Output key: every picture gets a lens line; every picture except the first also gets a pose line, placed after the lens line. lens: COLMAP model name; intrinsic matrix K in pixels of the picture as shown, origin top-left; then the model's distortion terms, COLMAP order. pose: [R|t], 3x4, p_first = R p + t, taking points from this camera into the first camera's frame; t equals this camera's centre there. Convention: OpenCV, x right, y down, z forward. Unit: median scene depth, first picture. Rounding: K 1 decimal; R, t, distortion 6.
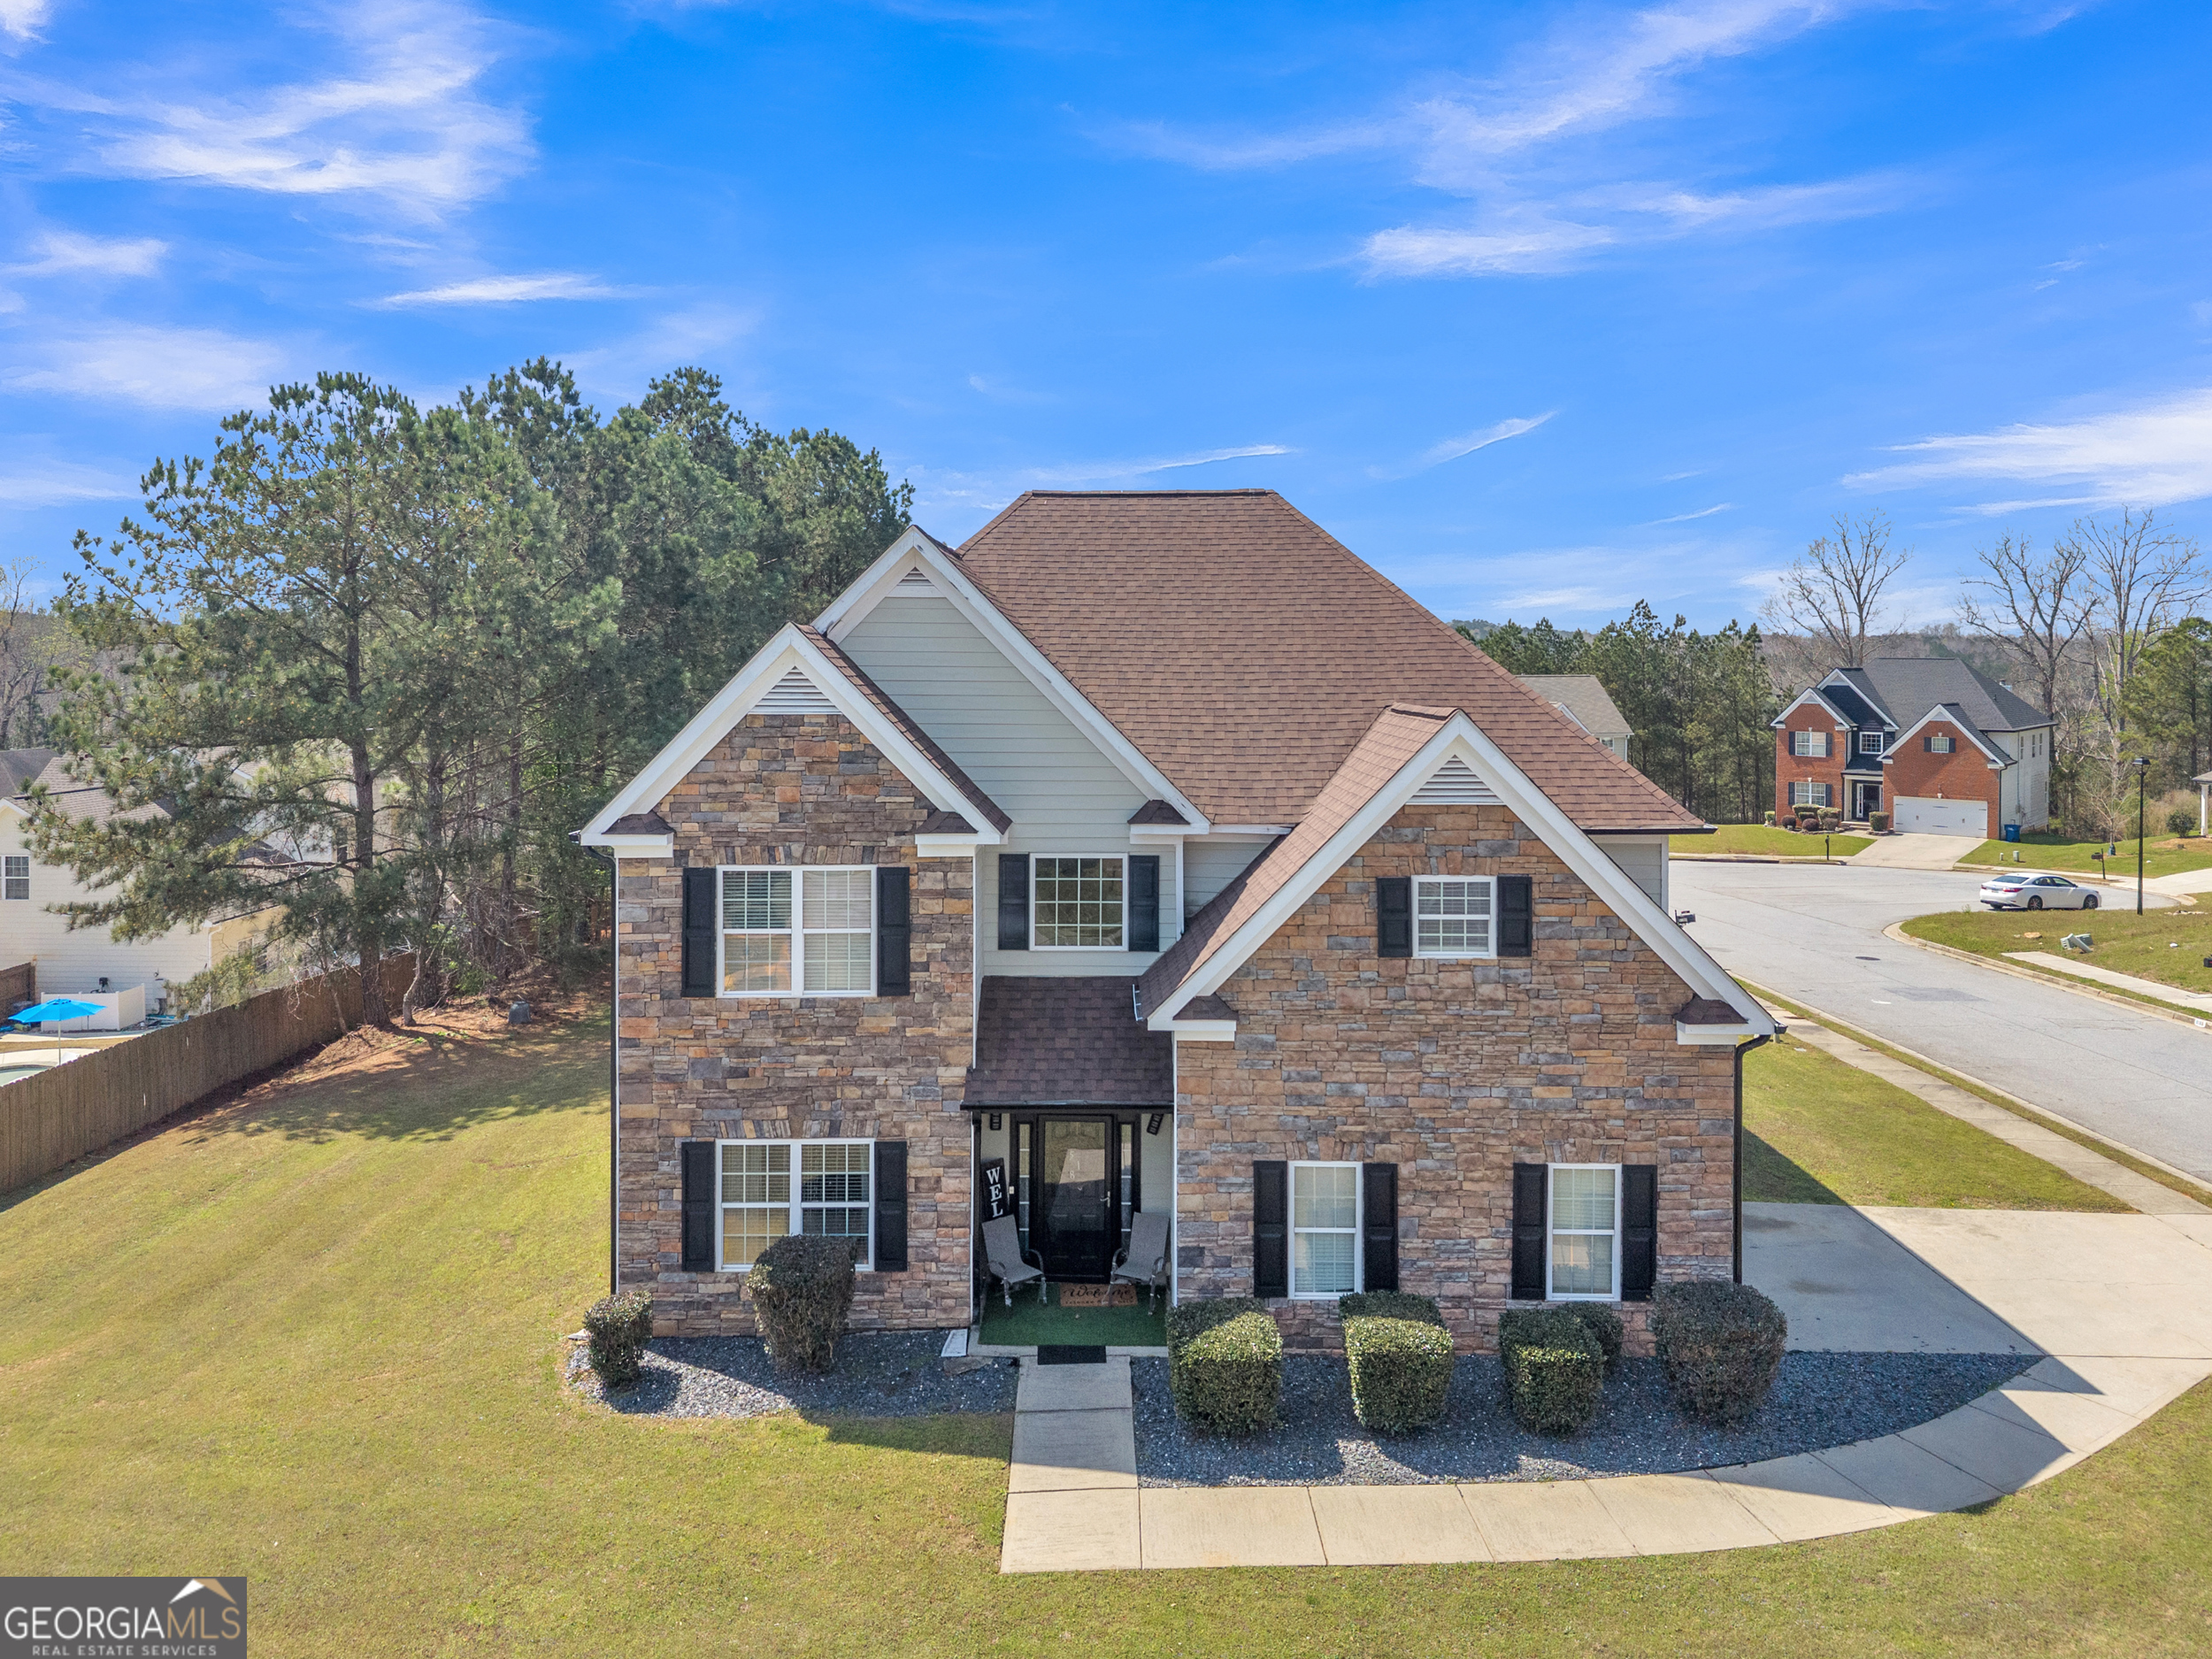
lens RADIAL K [[1476.0, 0, 1111.7], [0, 1476.0, 695.1], [0, 0, 1]] dist [0.114064, -0.269686]
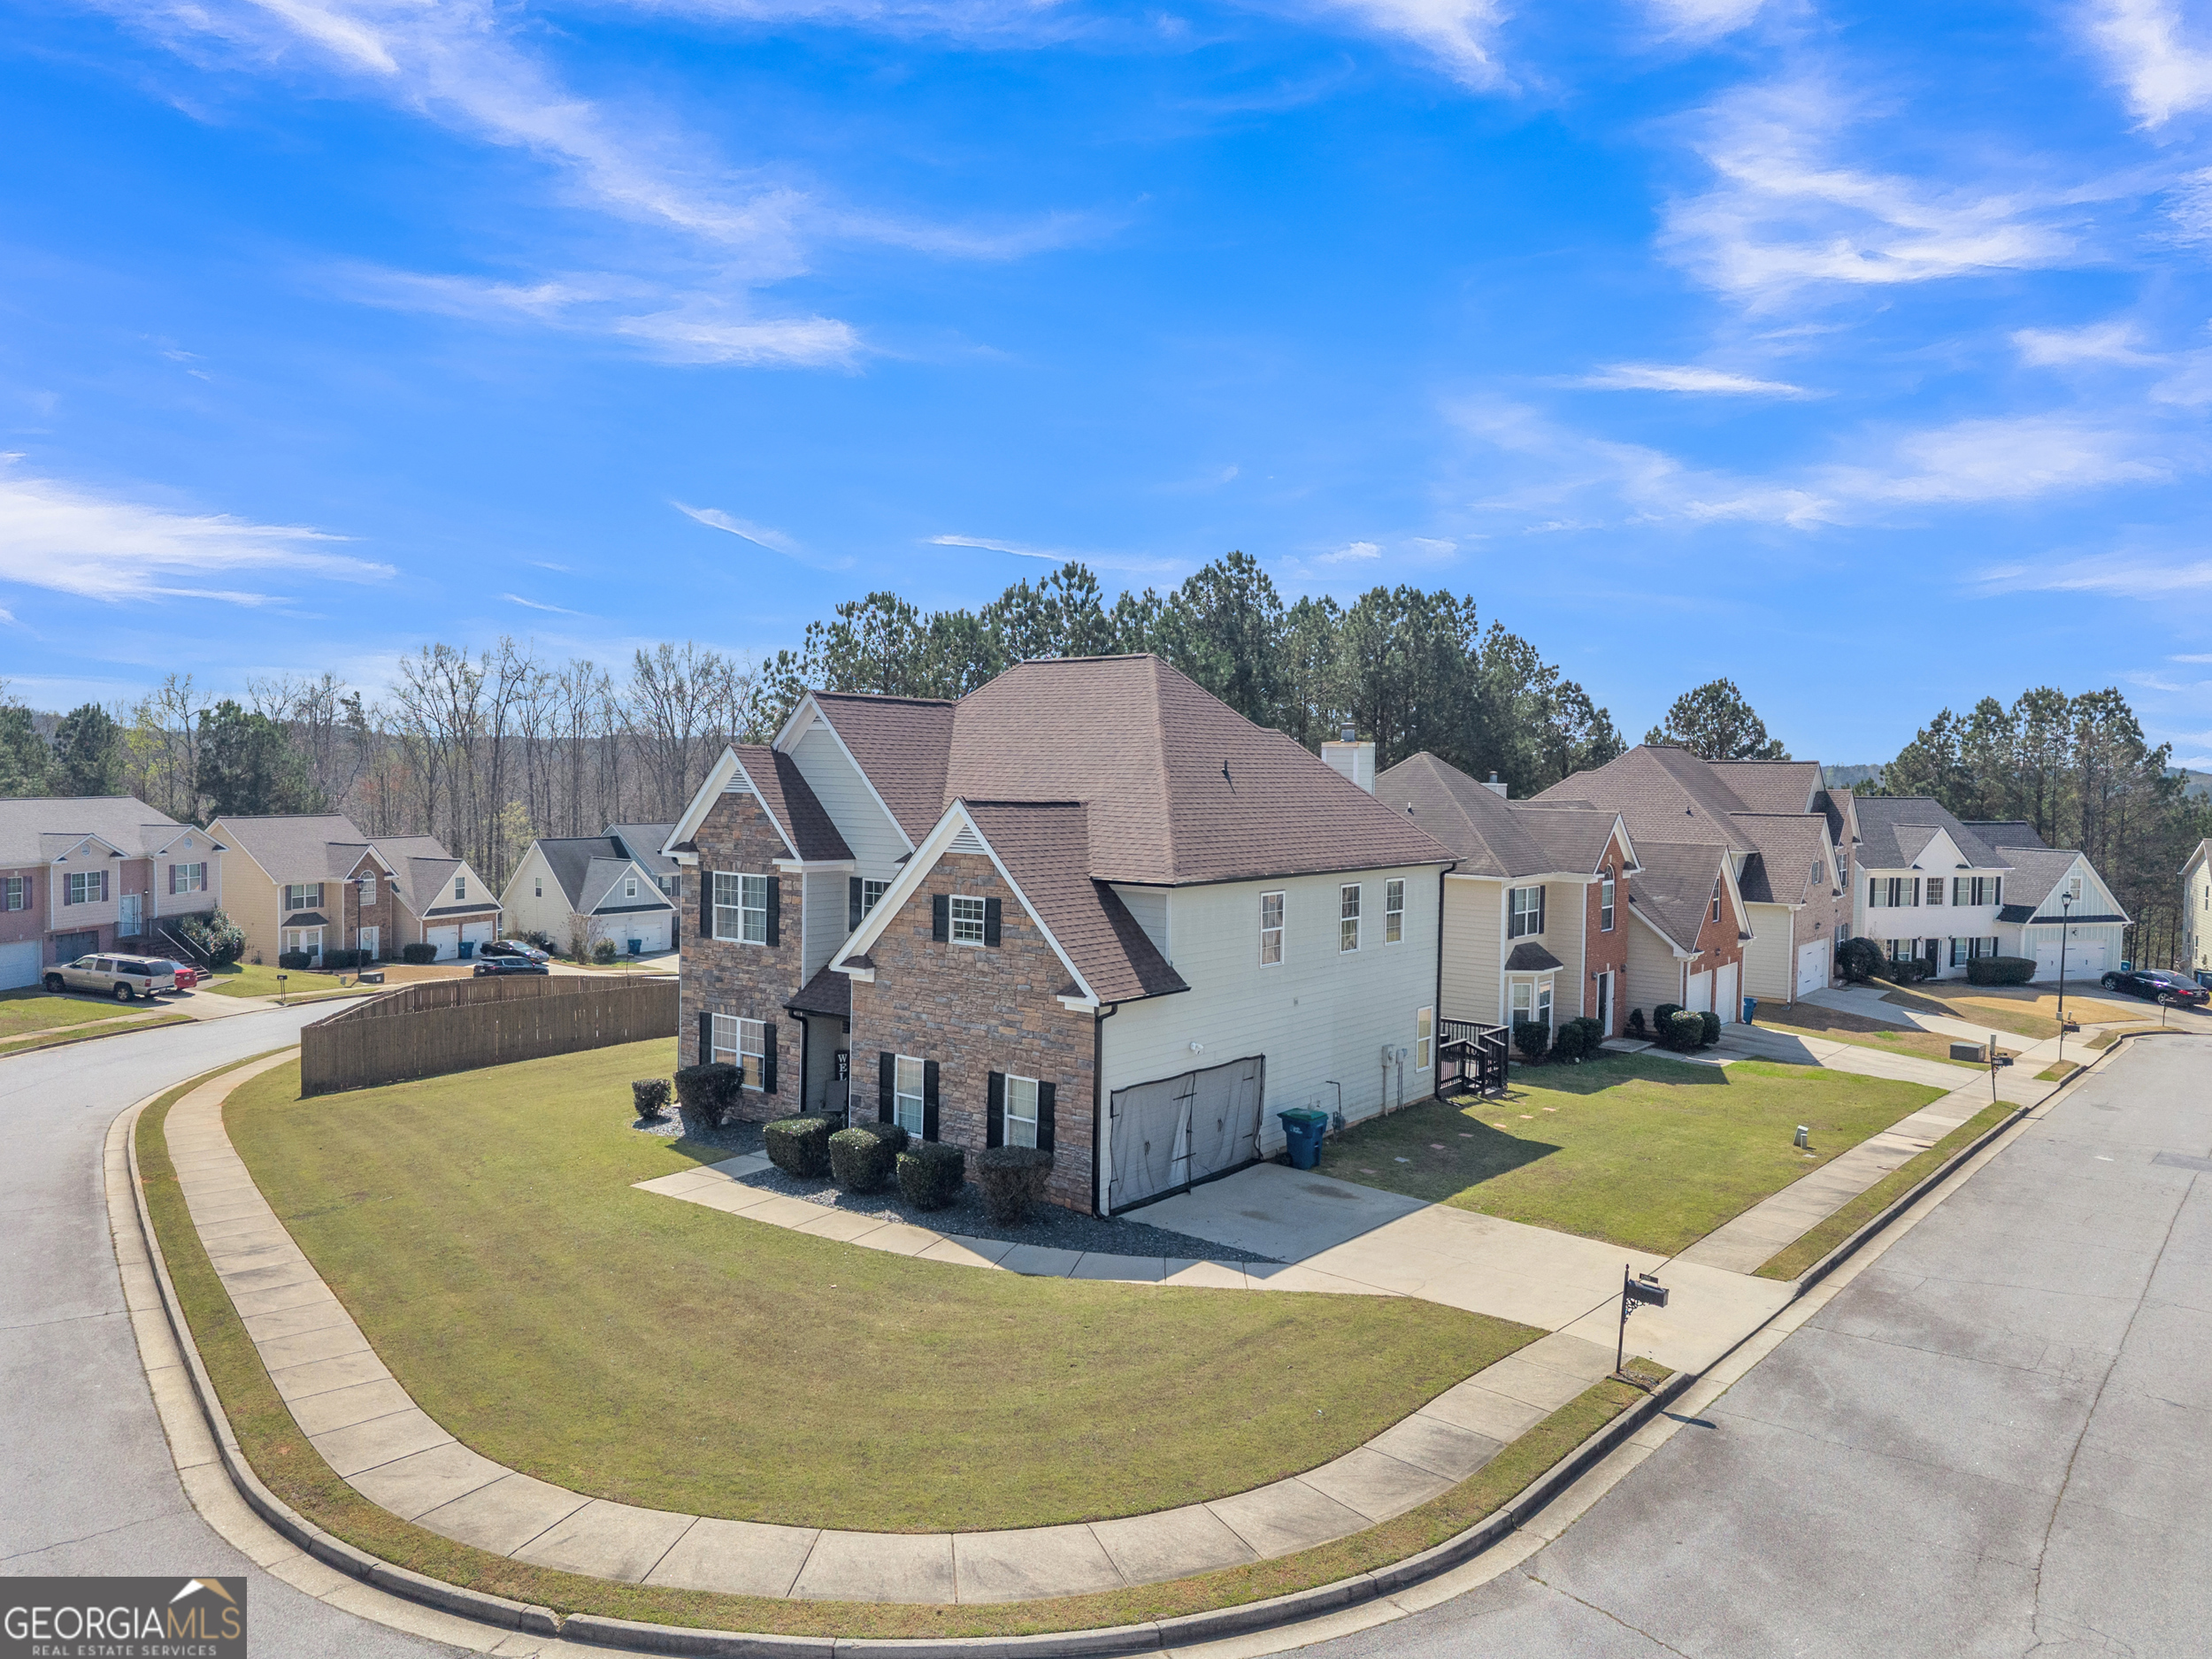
lens RADIAL K [[1525.0, 0, 1106.0], [0, 1525.0, 829.5], [0, 0, 1]] dist [0.008461, -0.001006]
pose [[0.792928, 0.034074, -0.608362, 1.331255], [-0.026149, 0.999418, 0.021895, 0.005319], [0.608754, -0.001453, 0.793358, -0.251823]]
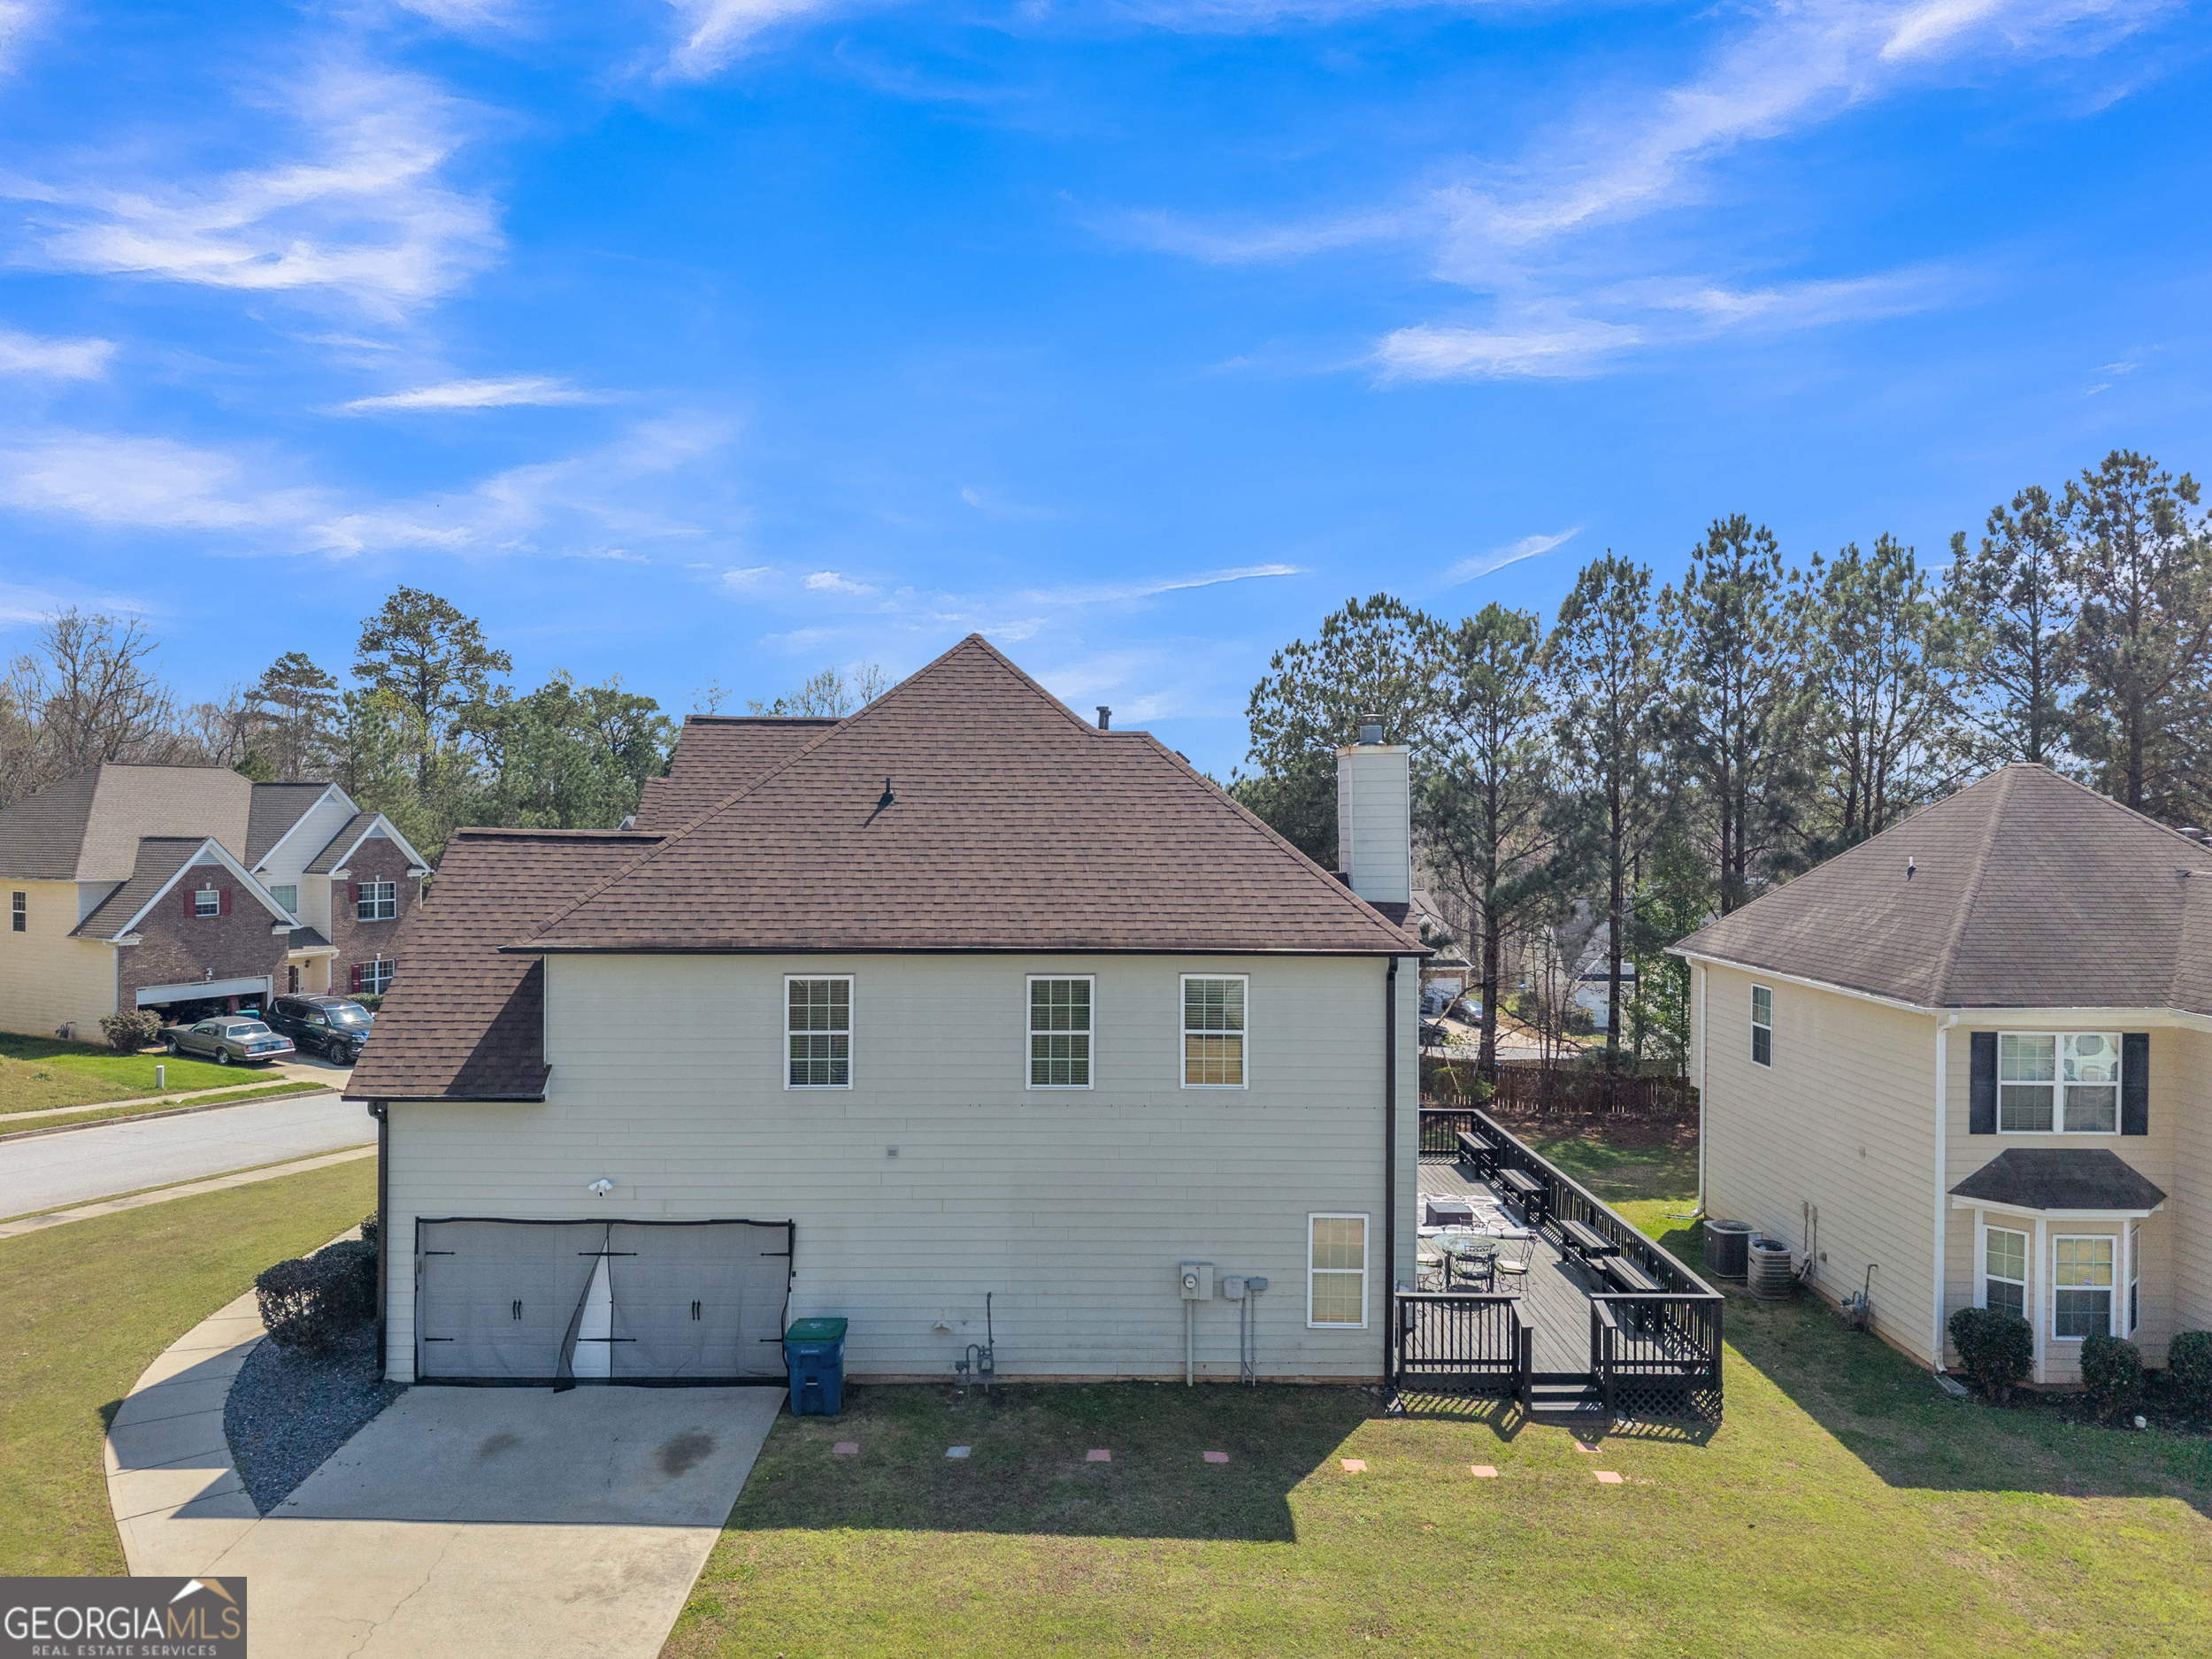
lens RADIAL K [[1507.6, 0, 1095.2], [0, 1507.6, 818.4], [0, 0, 1]] dist [0.002770, 0.000574]
pose [[0.014690, 0.000243, -0.999892, 1.572681], [-0.027458, 0.999623, -0.000160, -0.015835], [0.999515, 0.027457, 0.014691, 1.475760]]
